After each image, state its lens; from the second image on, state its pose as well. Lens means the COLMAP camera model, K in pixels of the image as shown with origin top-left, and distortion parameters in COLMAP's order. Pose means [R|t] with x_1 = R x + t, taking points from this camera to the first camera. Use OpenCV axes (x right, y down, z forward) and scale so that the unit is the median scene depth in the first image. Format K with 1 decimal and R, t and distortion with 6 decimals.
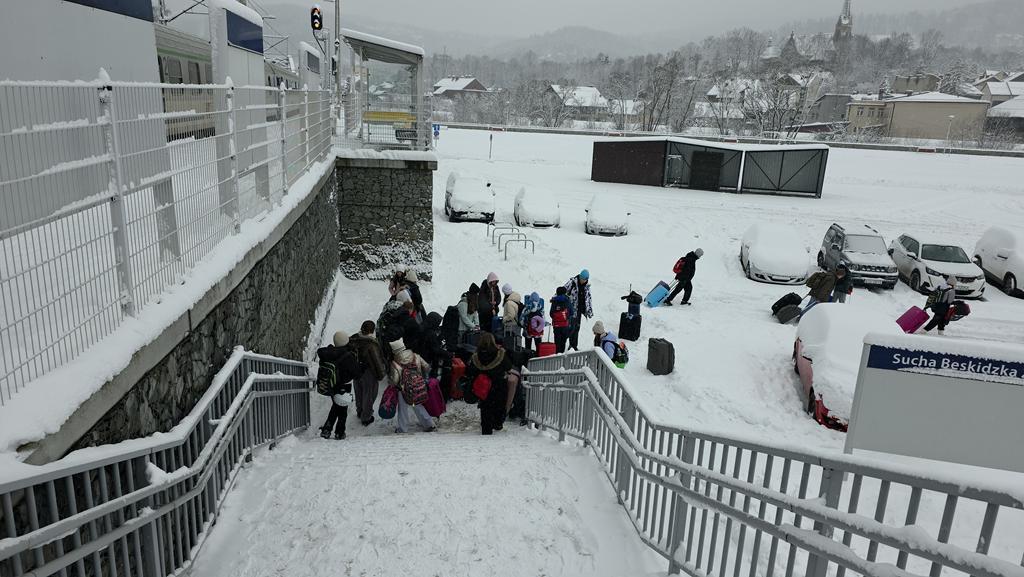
lens RADIAL K [[694.1, 0, 512.0], [0, 694.1, 288.5], [0, 0, 1]] dist [0.085608, -0.069226]
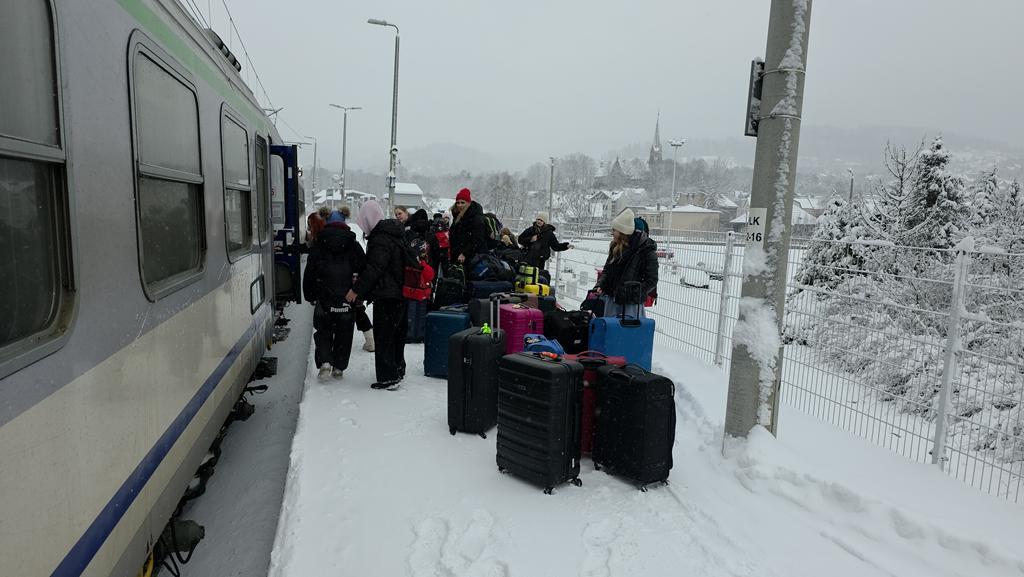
lens RADIAL K [[694.1, 0, 512.0], [0, 694.1, 288.5], [0, 0, 1]] dist [0.085608, -0.069226]
pose [[0.983817, -0.021616, 0.177866, -0.006307], [0.047878, 0.988314, -0.144715, 0.072221], [-0.172660, 0.150889, 0.973356, -0.269735]]
